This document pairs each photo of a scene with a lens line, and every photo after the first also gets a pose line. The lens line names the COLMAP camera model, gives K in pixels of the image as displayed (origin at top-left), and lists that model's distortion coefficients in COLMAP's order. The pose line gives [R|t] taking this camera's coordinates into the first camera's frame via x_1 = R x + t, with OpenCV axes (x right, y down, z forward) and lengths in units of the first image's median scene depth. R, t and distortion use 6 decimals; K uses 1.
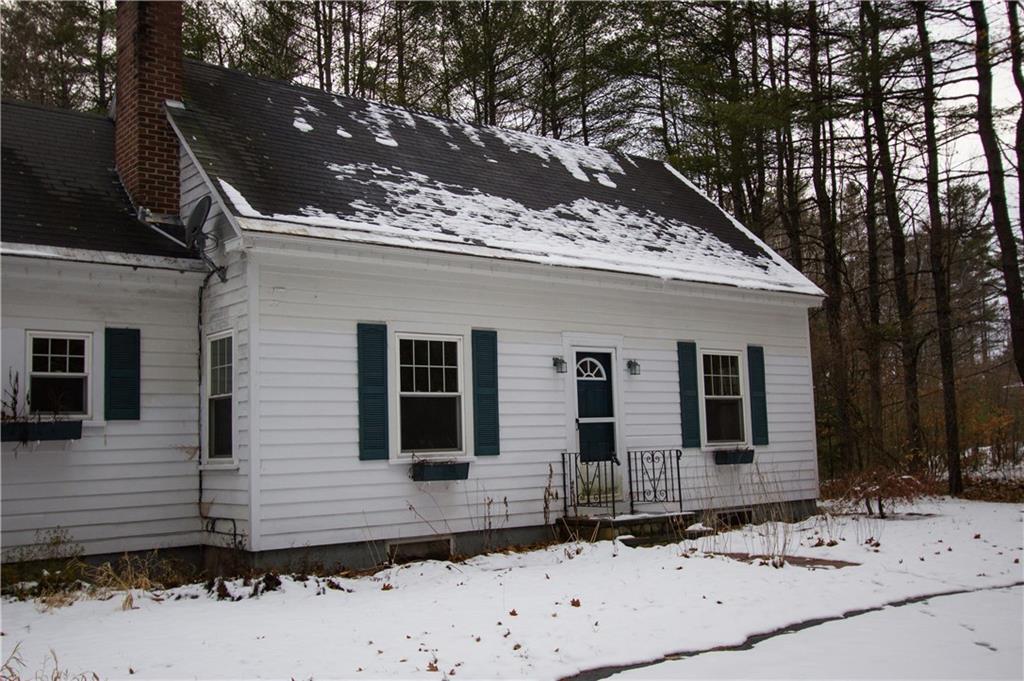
lens RADIAL K [[1168.4, 0, 512.0], [0, 1168.4, 340.5], [0, 0, 1]] dist [0.000448, 0.035698]
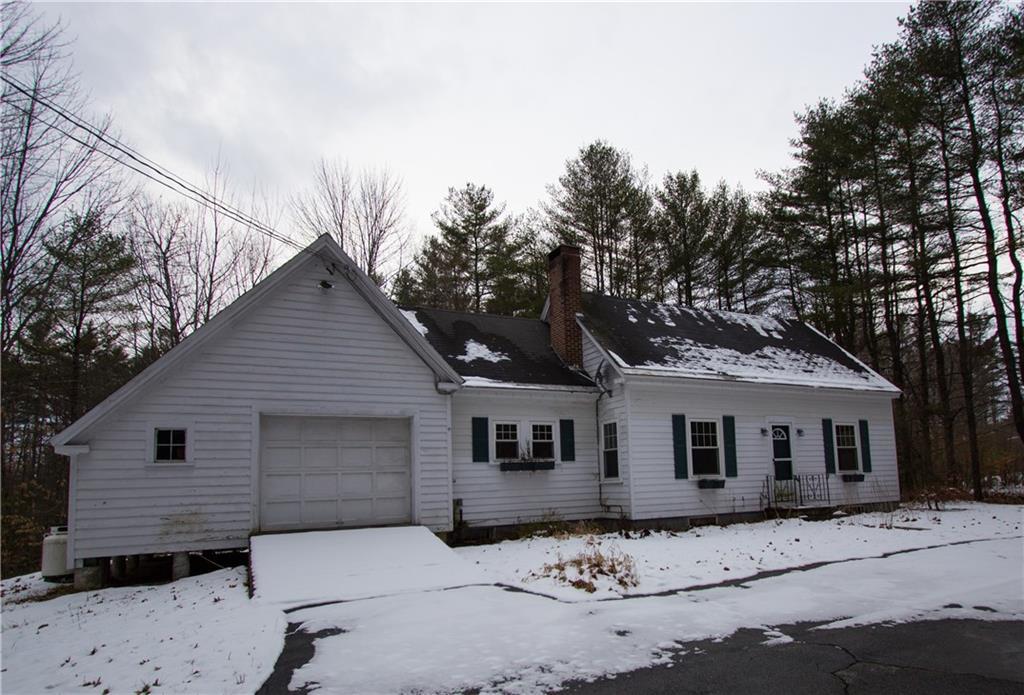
lens RADIAL K [[738.1, 0, 512.8], [0, 738.1, 419.5], [0, 0, 1]] dist [-0.001313, -0.003096]
pose [[0.981174, -0.020345, -0.192053, -0.136672], [0.021564, 0.999758, 0.004259, -0.015483], [0.191920, -0.008320, 0.981375, -0.324793]]
